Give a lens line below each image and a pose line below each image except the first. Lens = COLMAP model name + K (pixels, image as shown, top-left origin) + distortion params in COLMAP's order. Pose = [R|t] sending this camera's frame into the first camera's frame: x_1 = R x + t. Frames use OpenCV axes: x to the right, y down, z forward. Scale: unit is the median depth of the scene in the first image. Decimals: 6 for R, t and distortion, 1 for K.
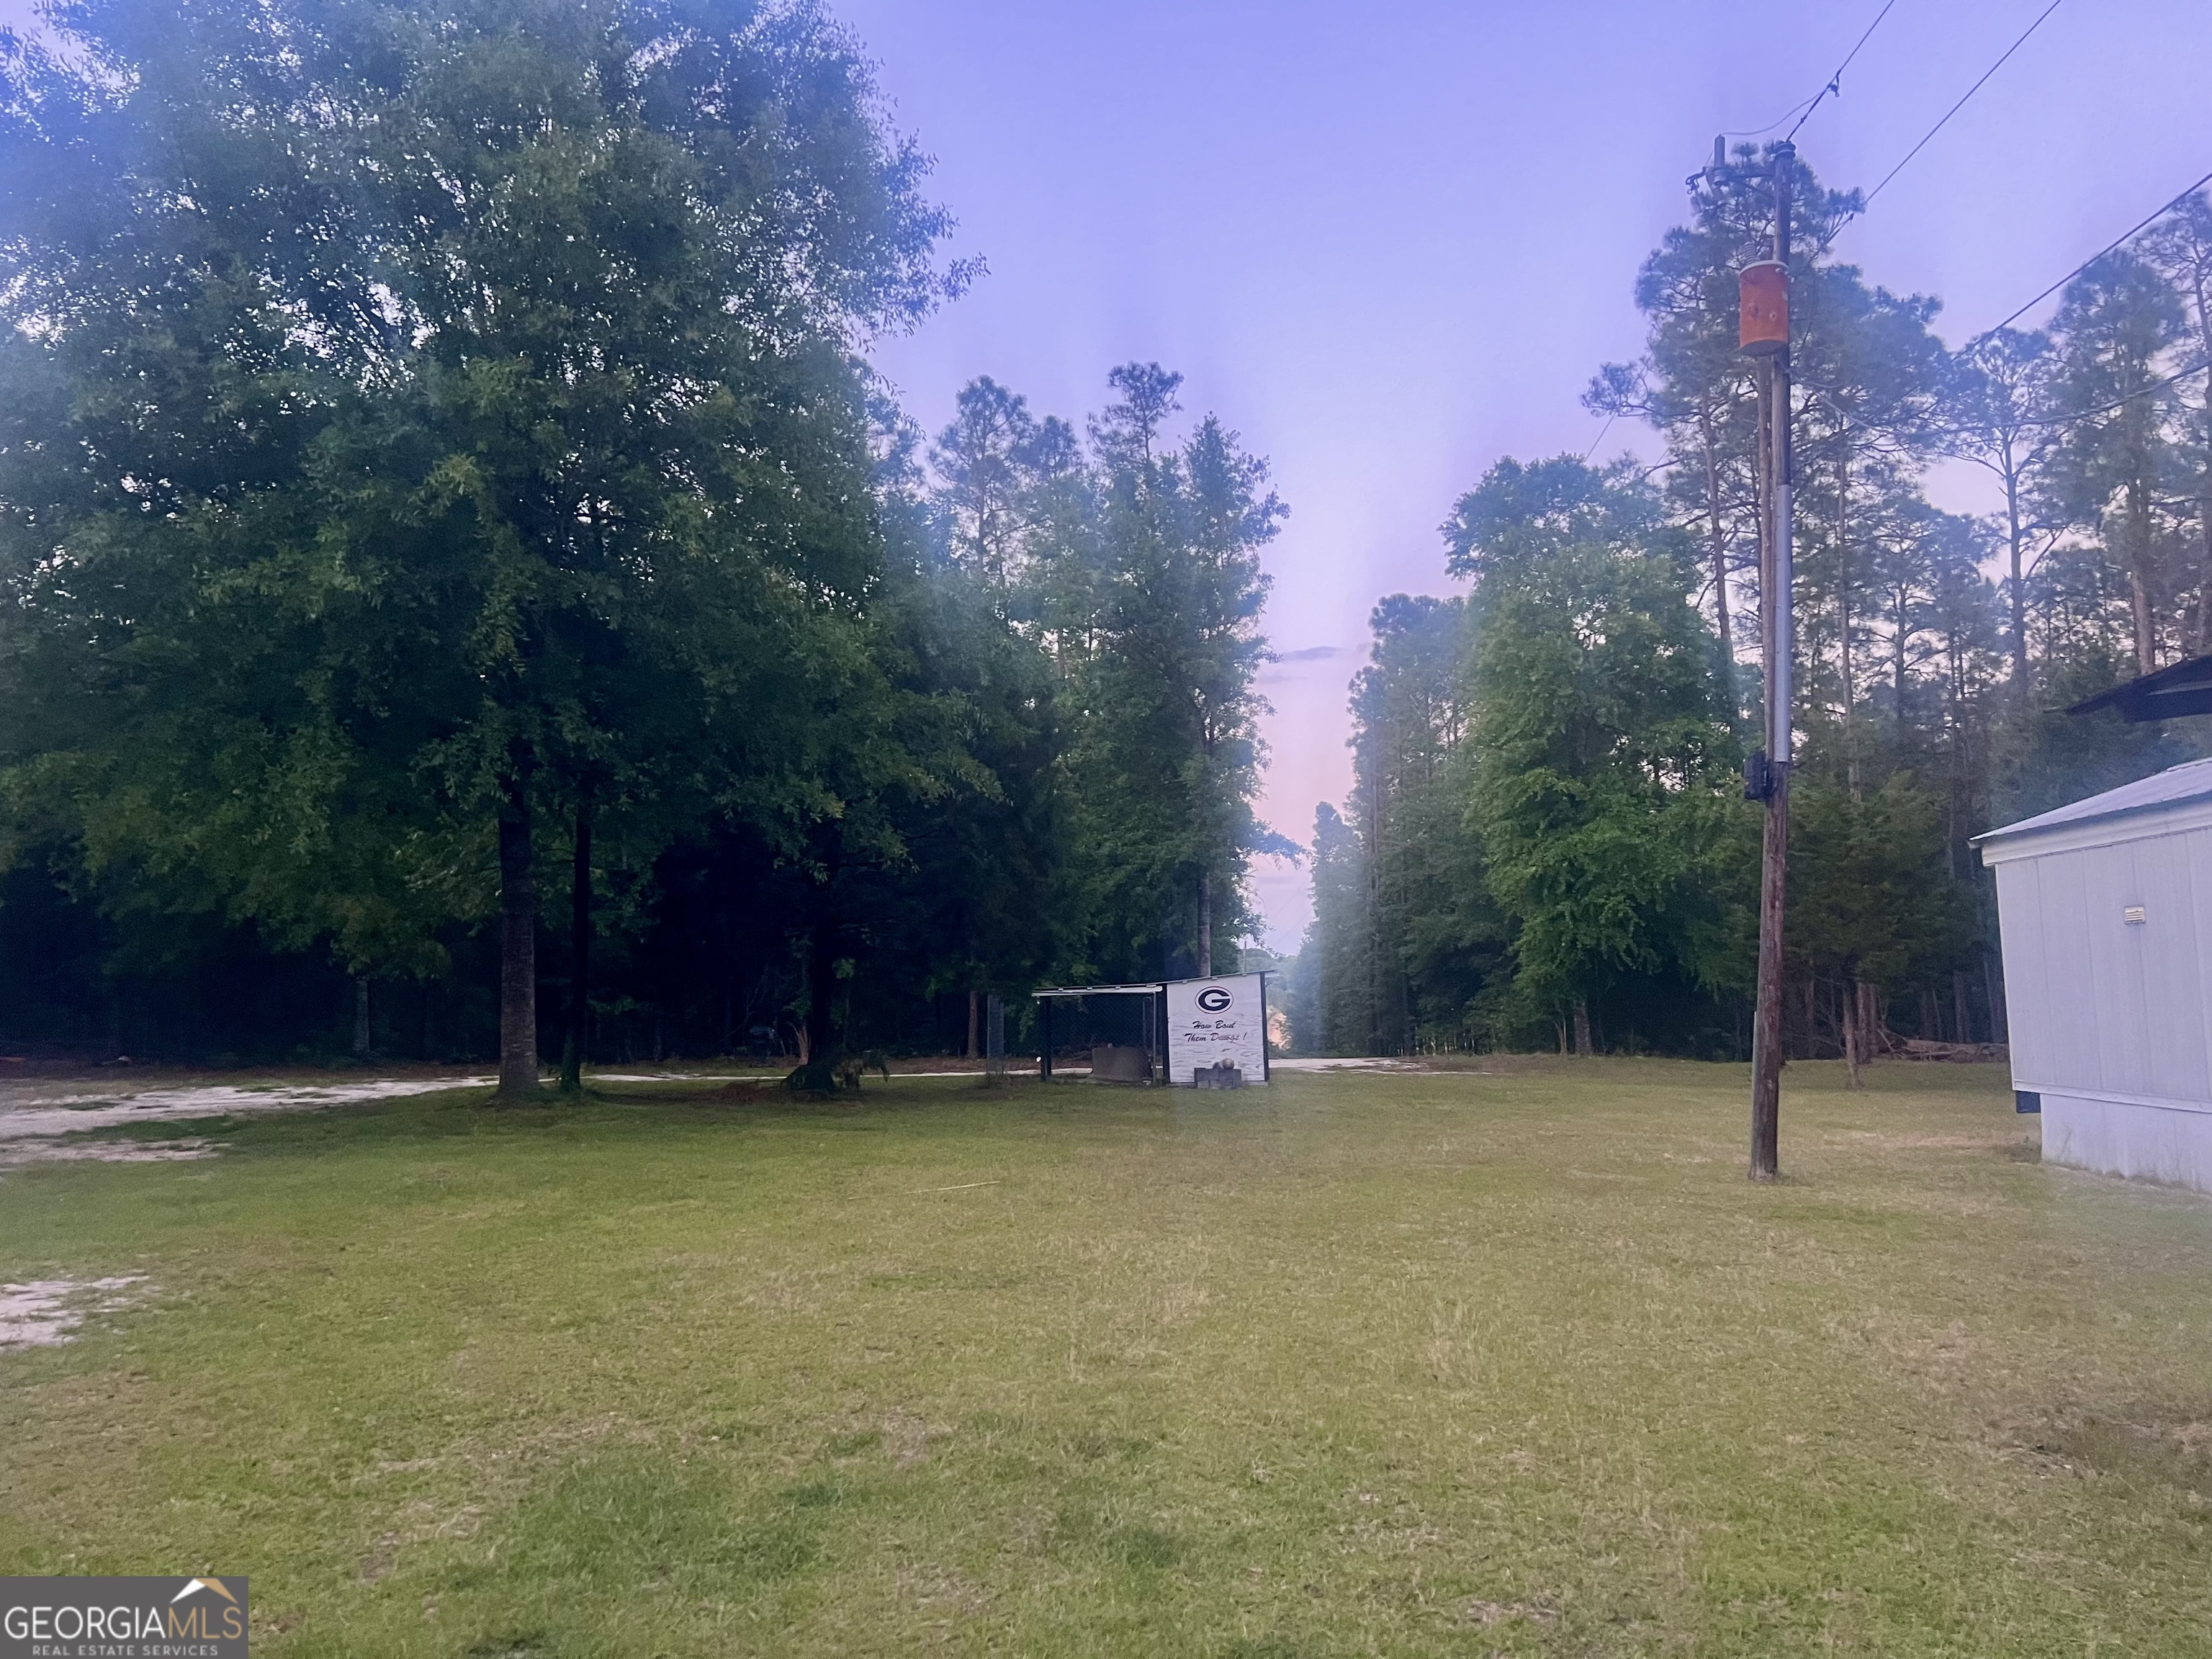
lens RADIAL K [[1679.7, 0, 1106.0], [0, 1679.7, 826.2], [0, 0, 1]] dist [0.024820, -0.026147]
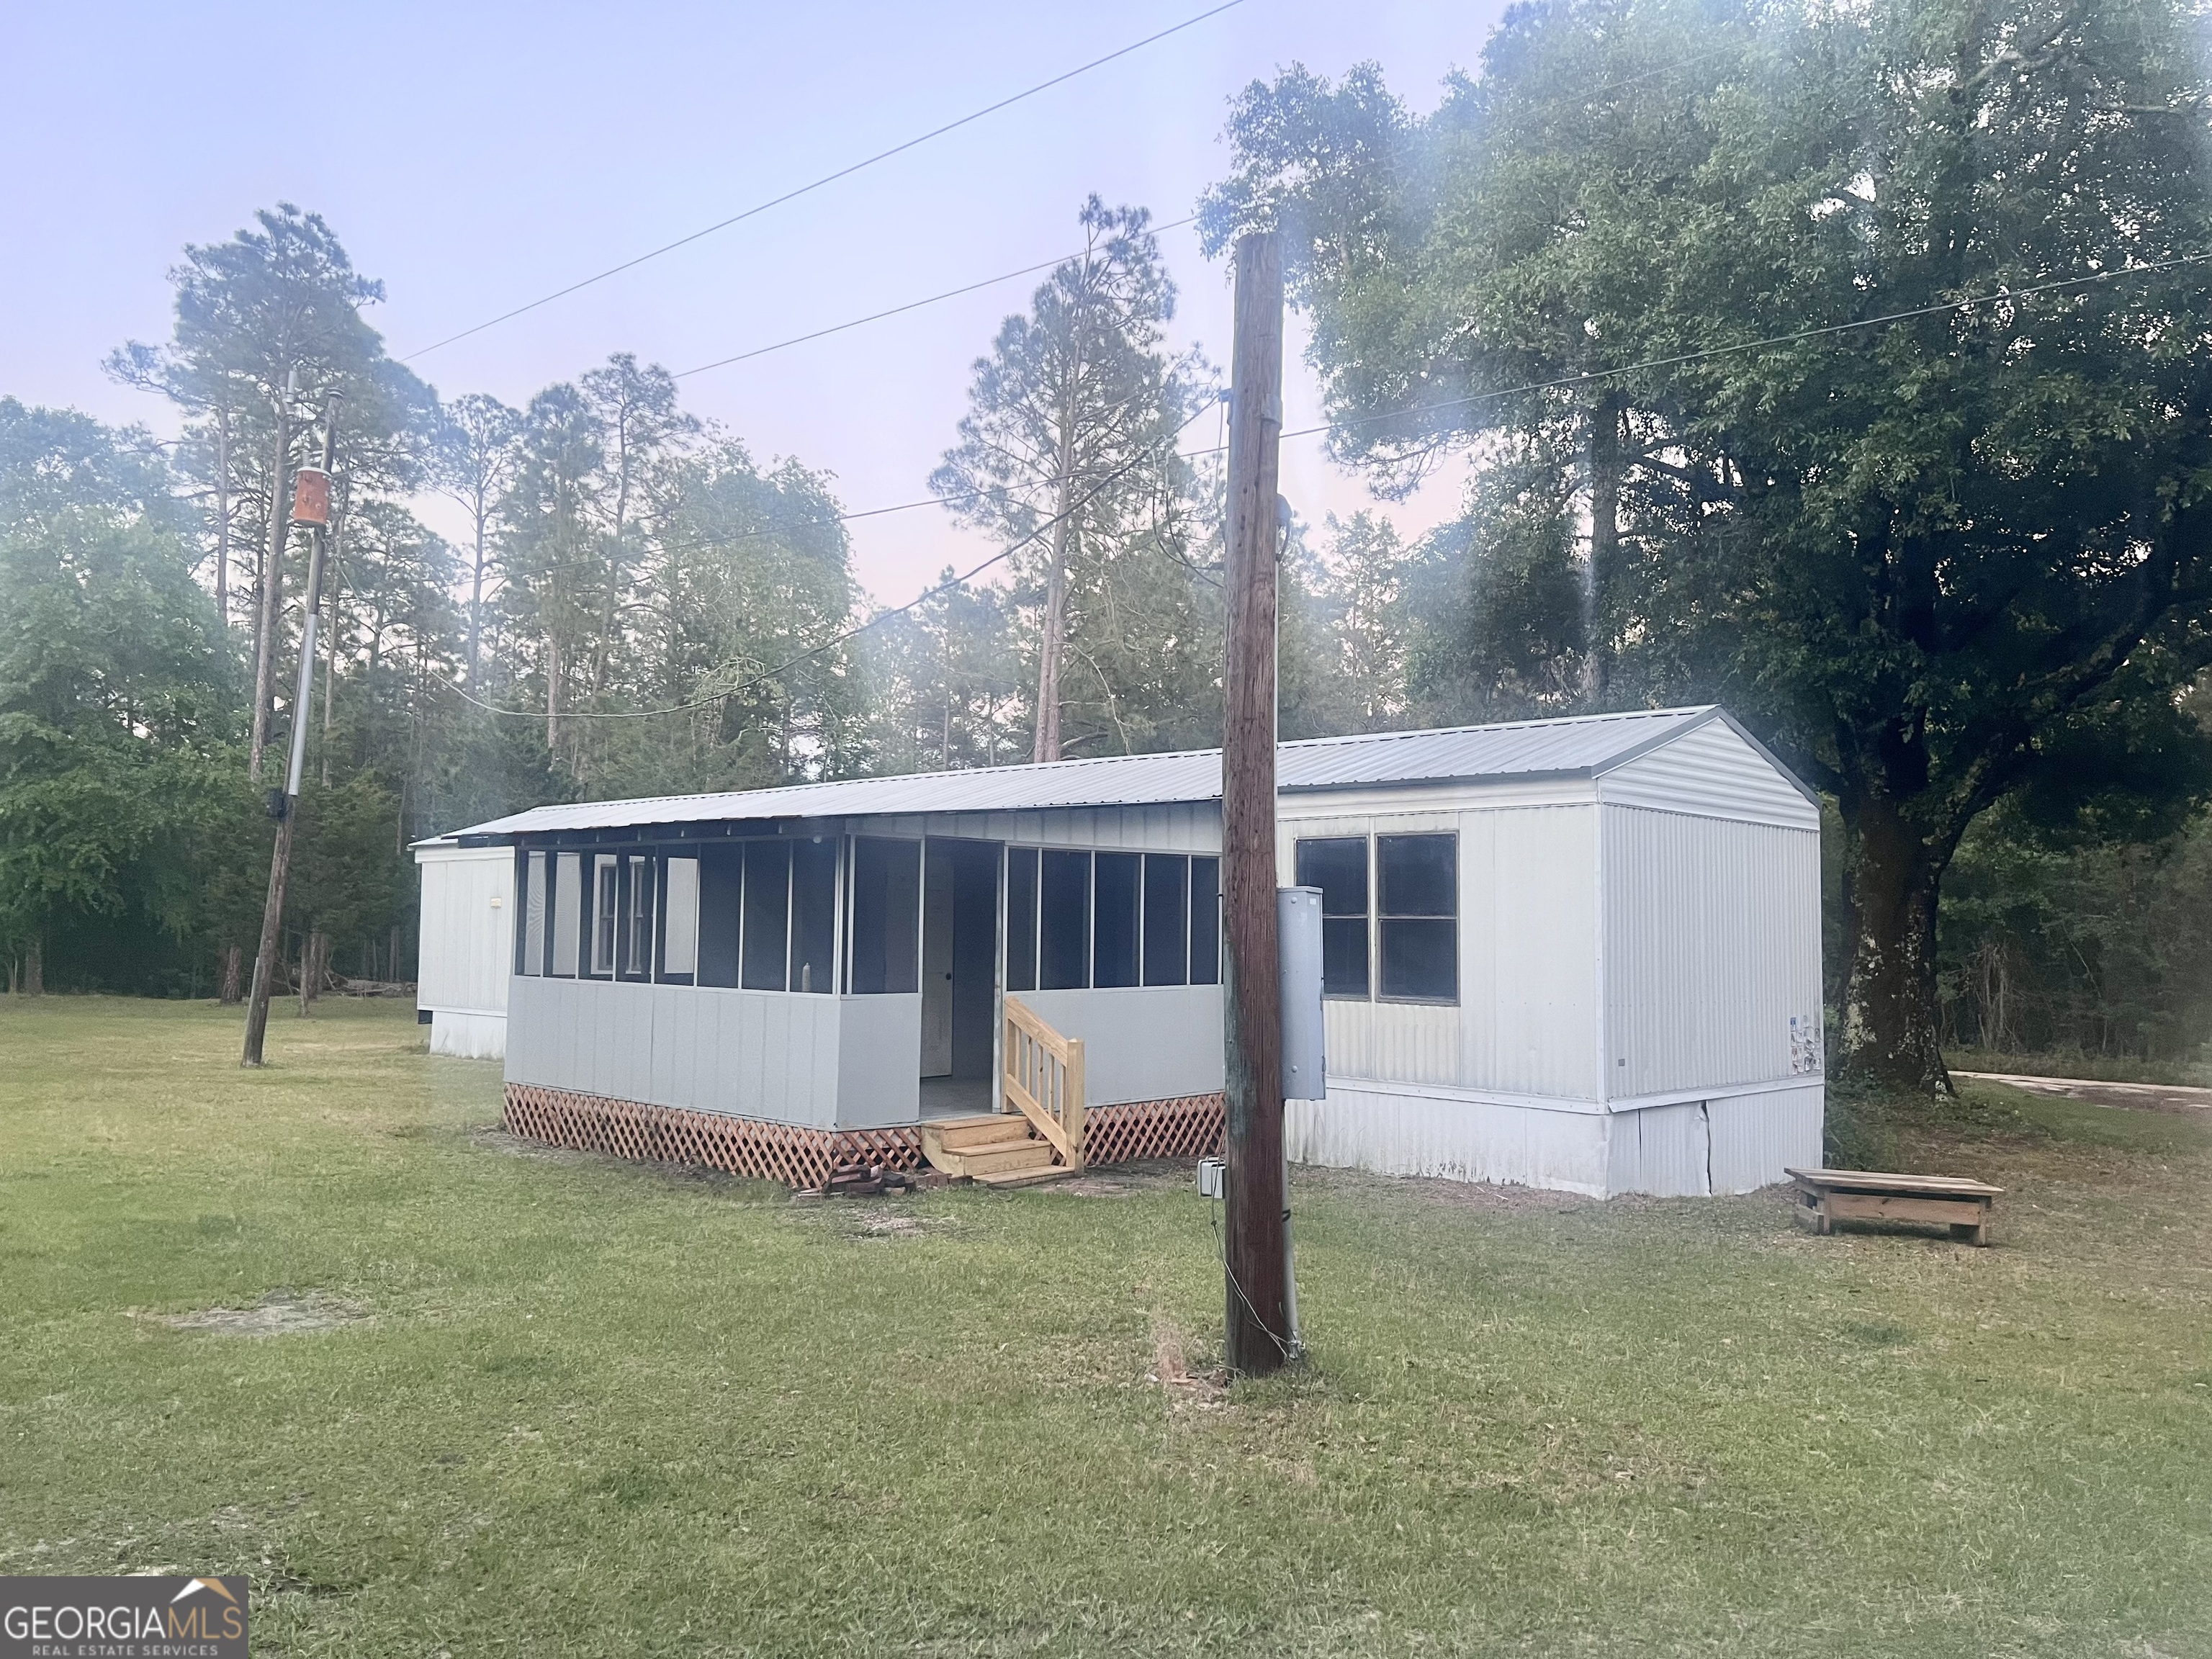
lens RADIAL K [[1679.7, 0, 1114.3], [0, 1679.7, 828.2], [0, 0, 1]] dist [0.024820, -0.026147]
pose [[0.646572, 0.073677, 0.759287, -0.085364], [-0.100223, 0.994902, -0.011195, -0.020237], [-0.756241, -0.068860, 0.650660, -0.172936]]
